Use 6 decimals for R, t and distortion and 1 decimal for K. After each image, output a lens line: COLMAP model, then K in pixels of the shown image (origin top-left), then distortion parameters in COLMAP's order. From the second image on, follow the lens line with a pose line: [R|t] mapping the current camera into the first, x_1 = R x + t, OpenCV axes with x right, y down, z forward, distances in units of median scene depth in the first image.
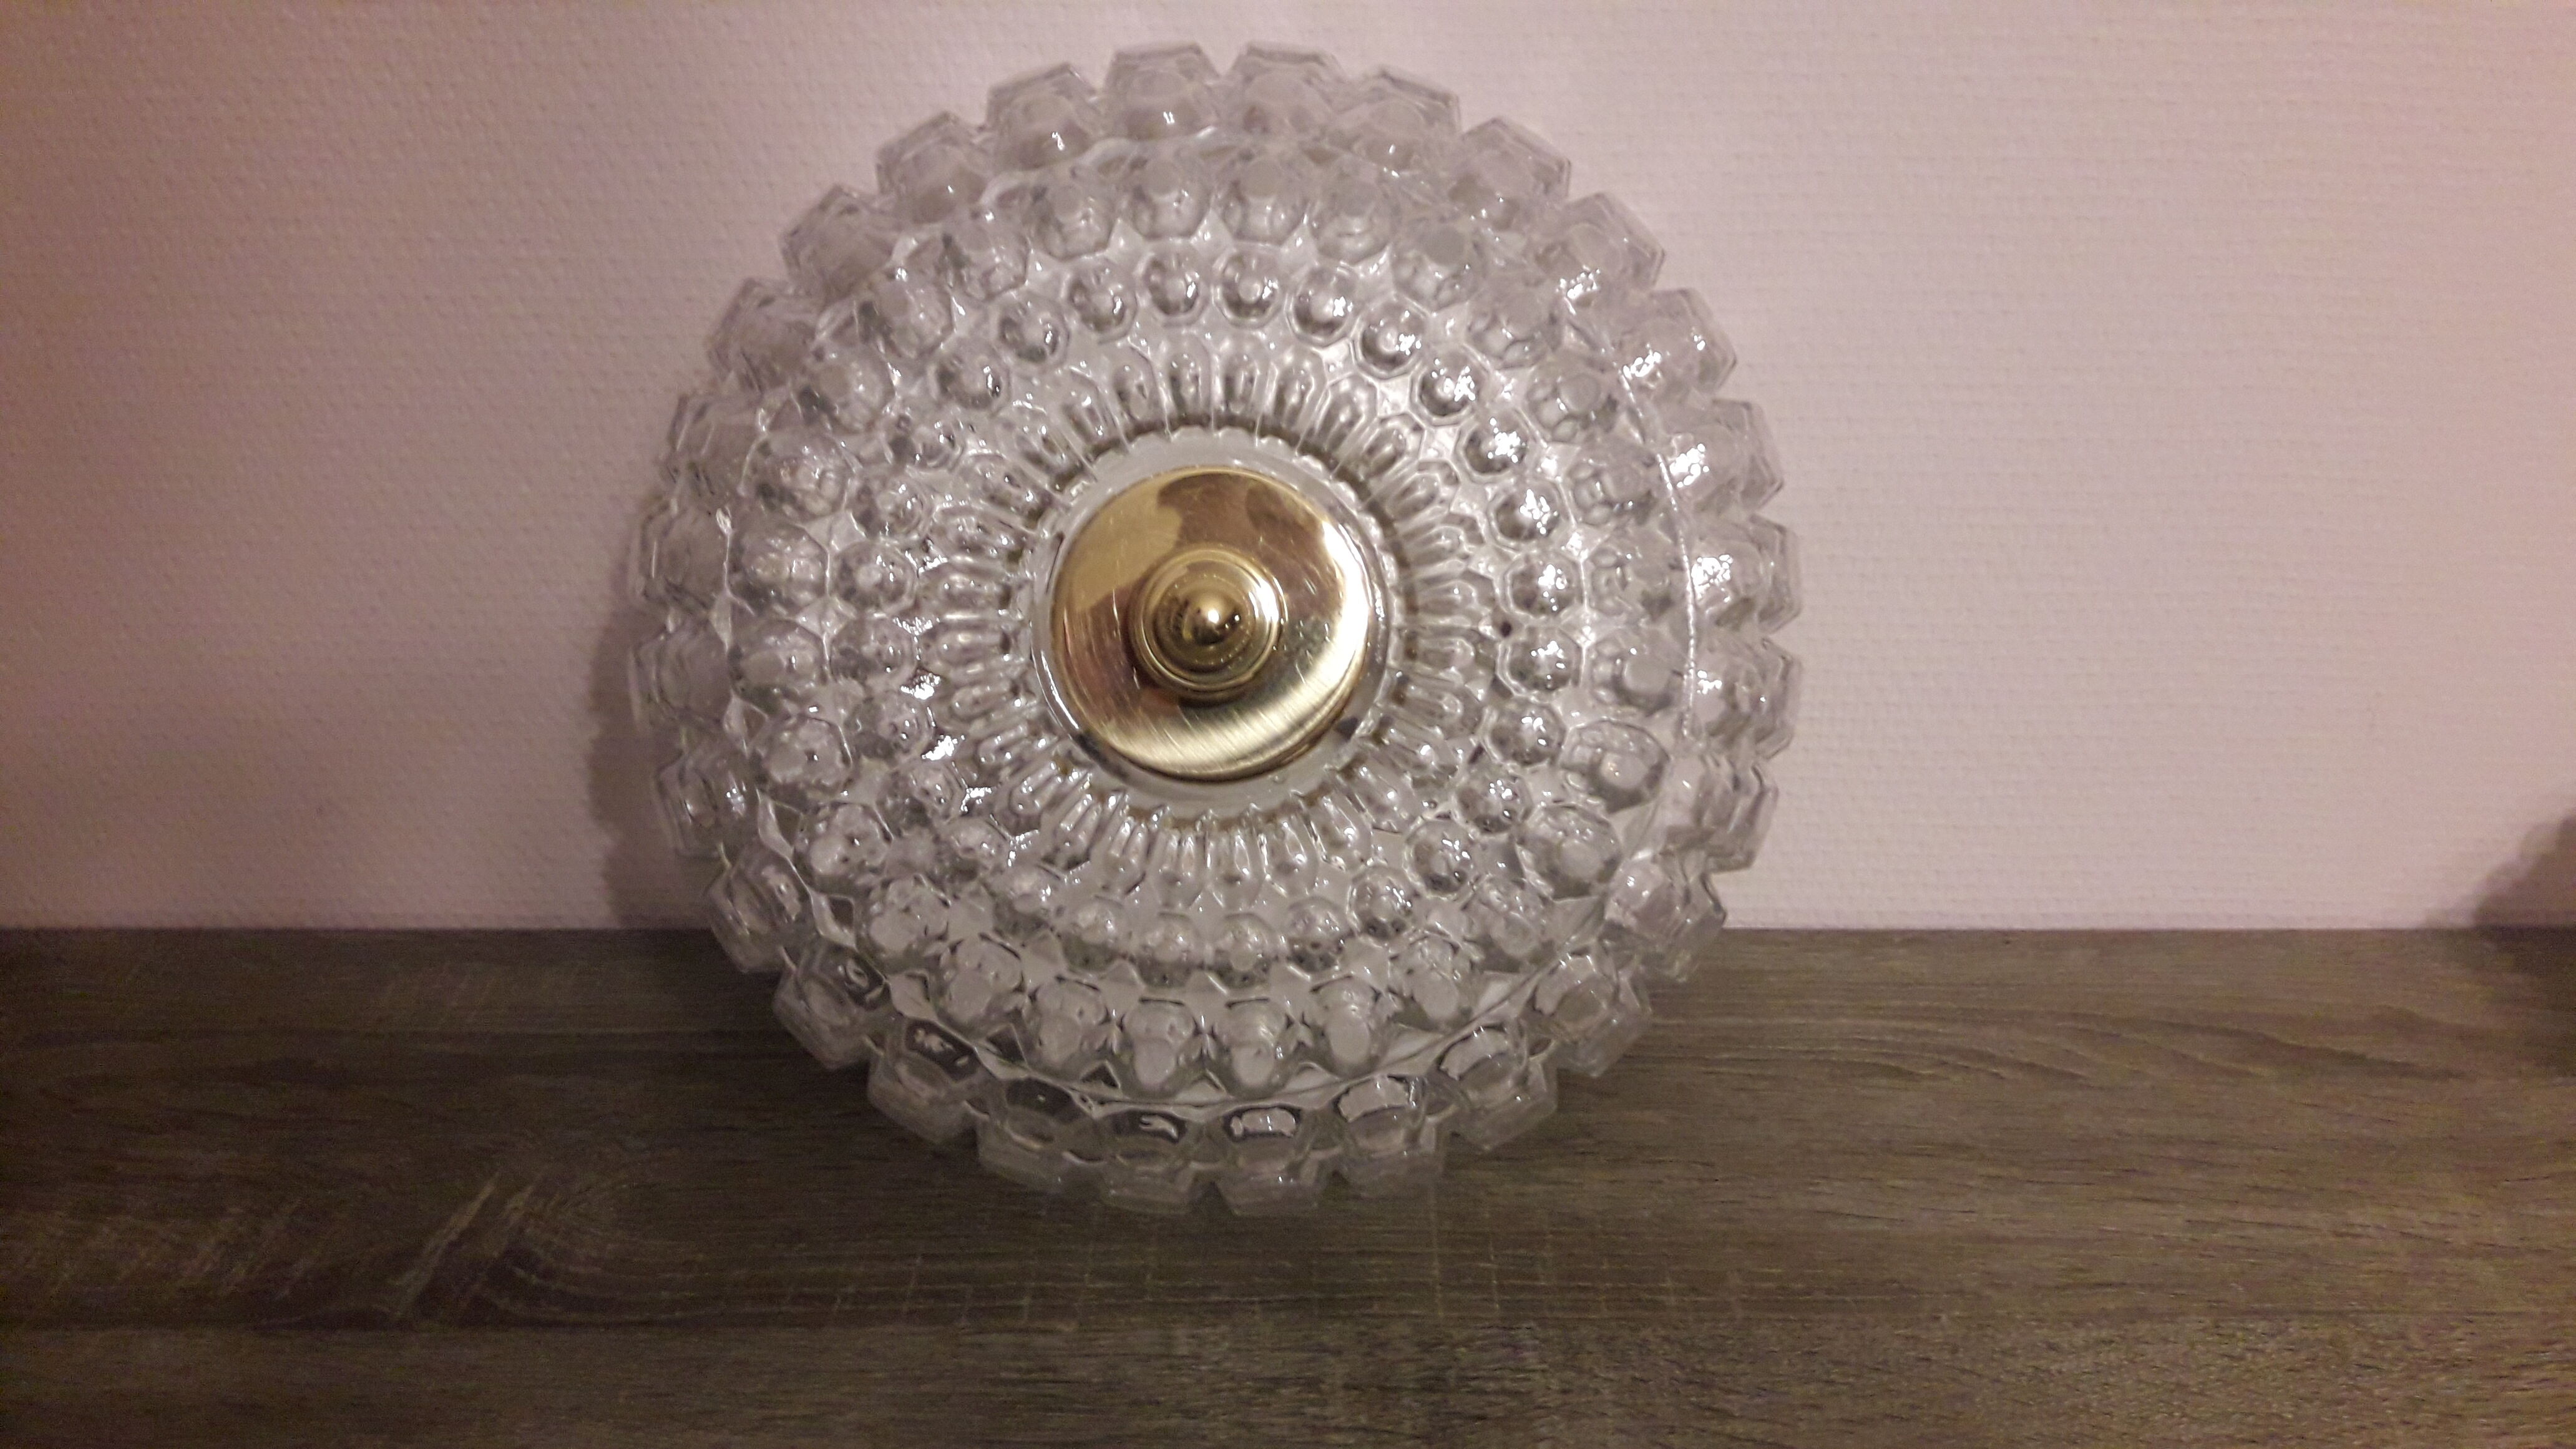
lens RADIAL K [[2092.8, 0, 1283.8], [0, 2092.8, 783.7], [0, 0, 1]] dist [0.025404, -0.092159]
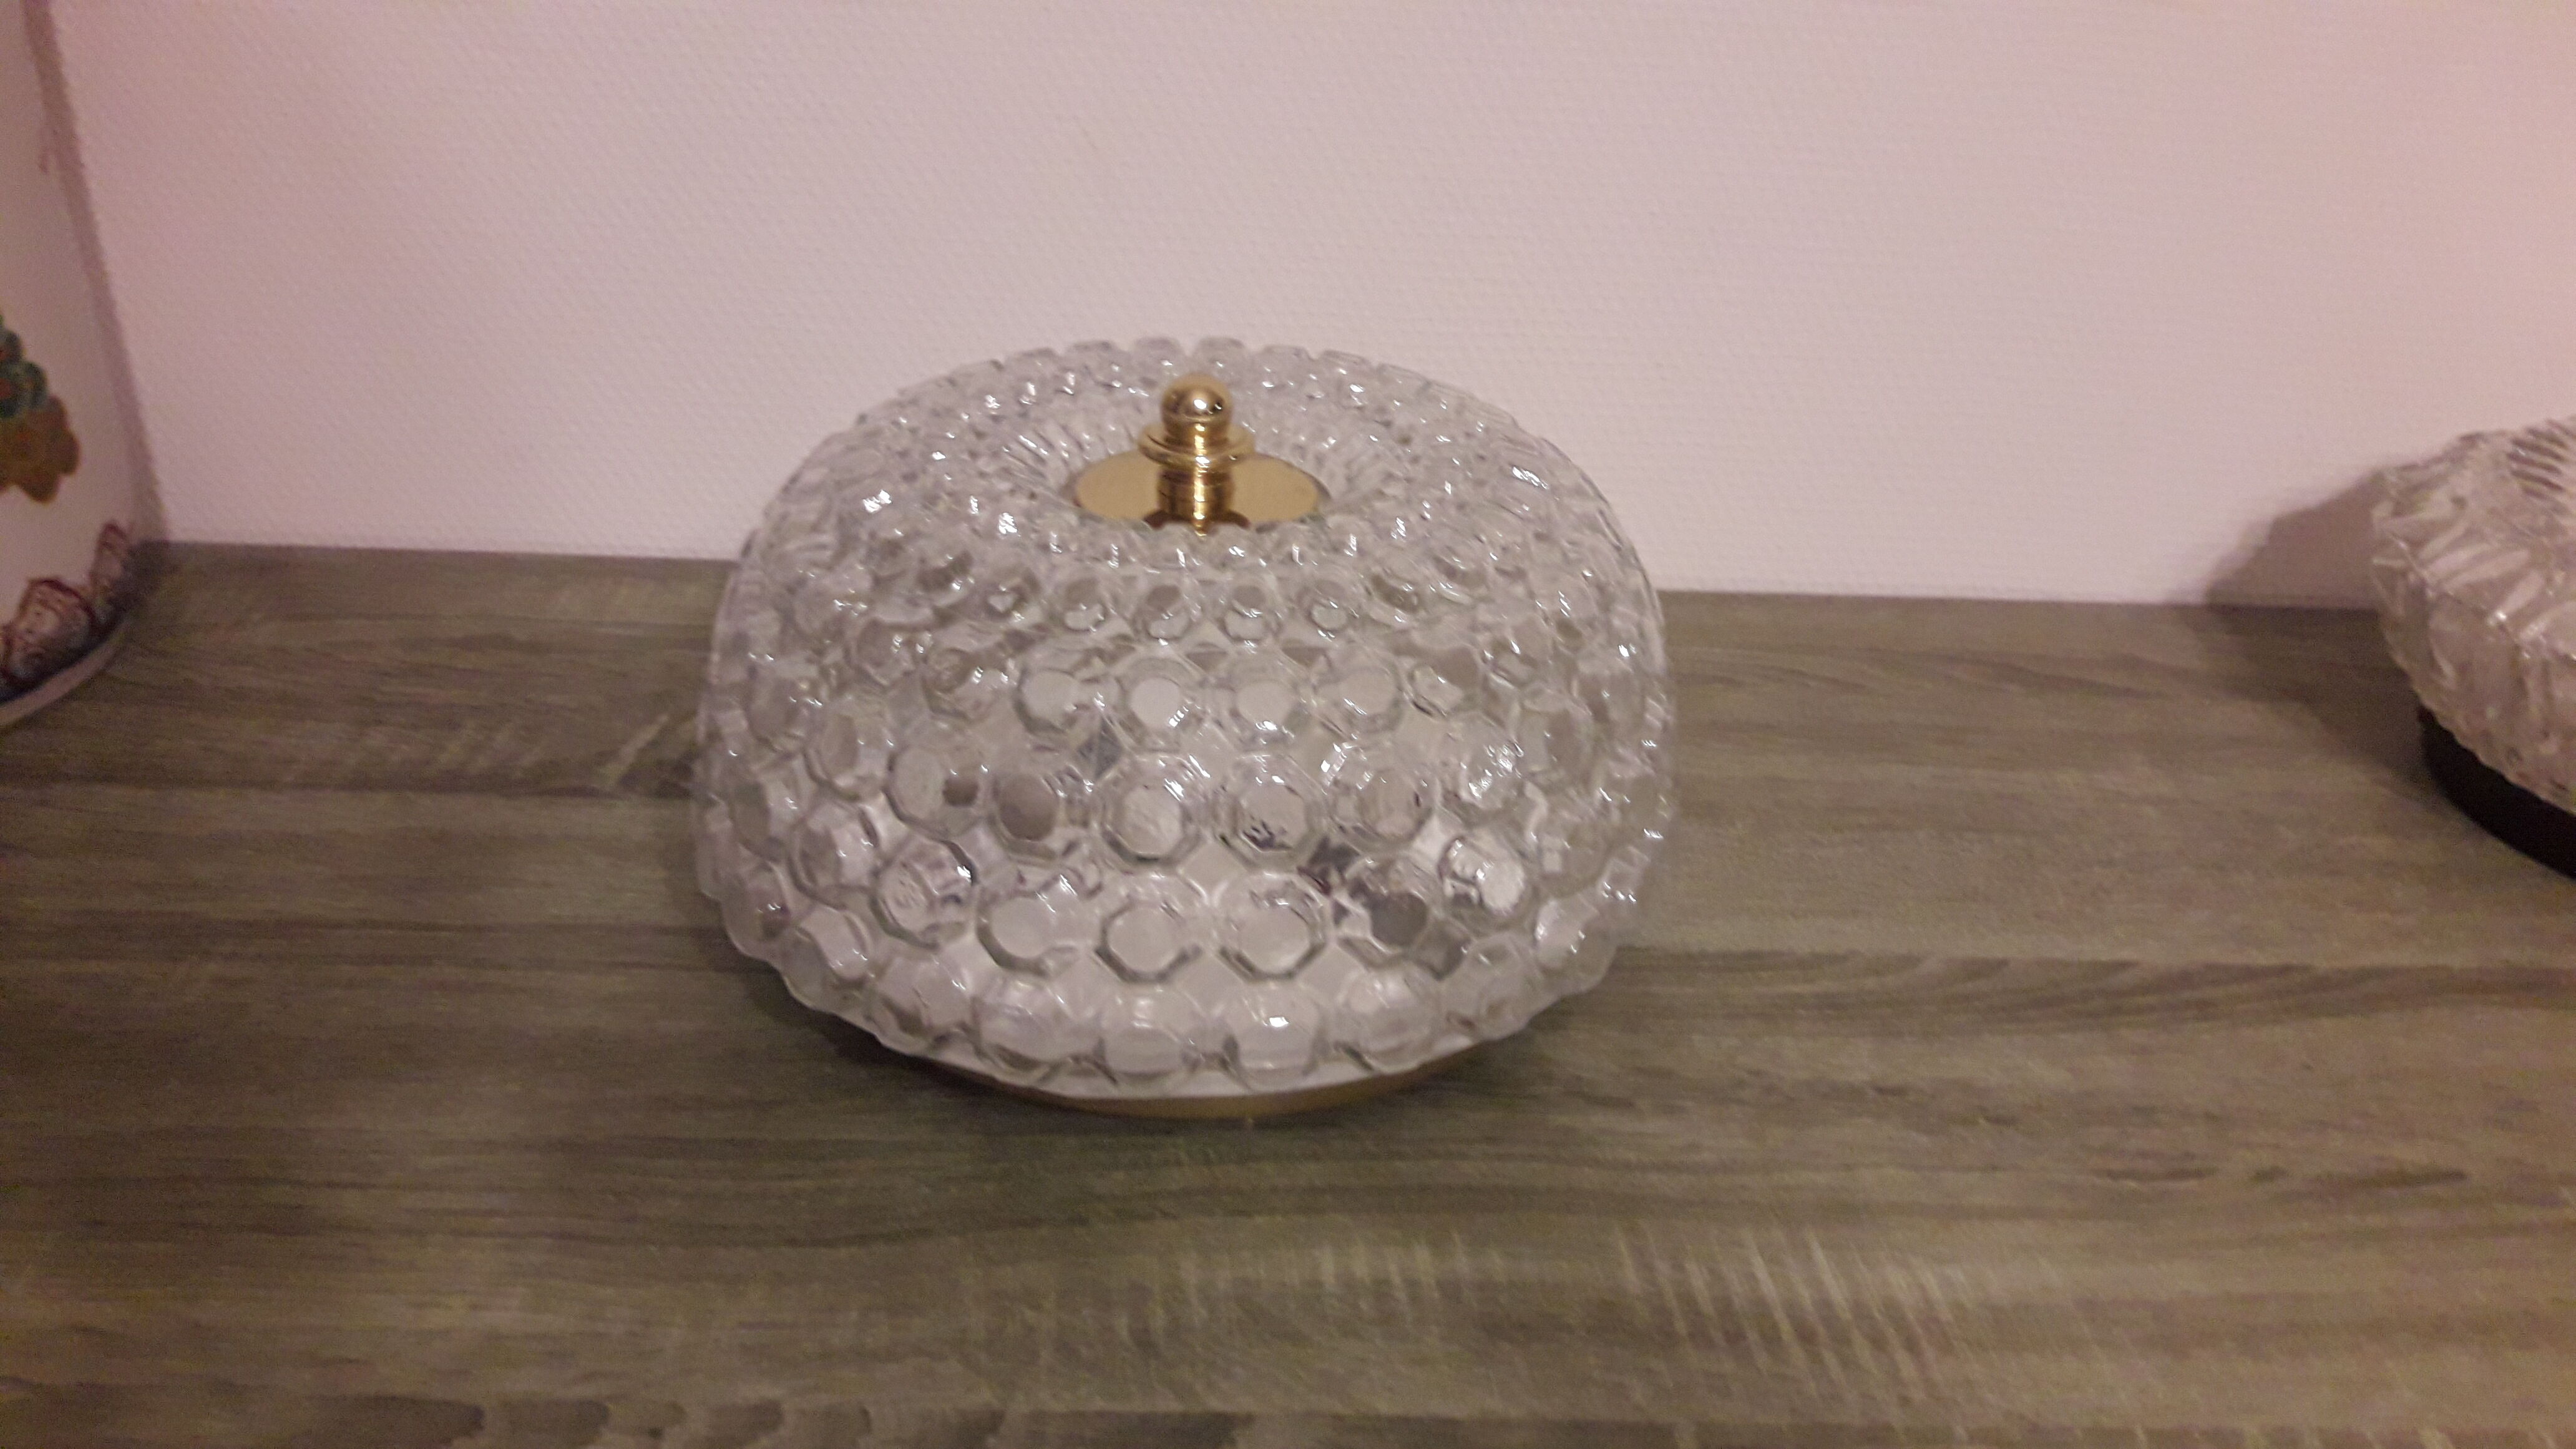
lens RADIAL K [[2092.8, 0, 1277.3], [0, 2092.8, 781.2], [0, 0, 1]] dist [0.025404, -0.092159]
pose [[0.999543, 0.028743, 0.009414, -0.000656], [-0.029239, 0.997906, 0.057702, 0.148229], [-0.007736, -0.057951, 0.998289, -0.338845]]
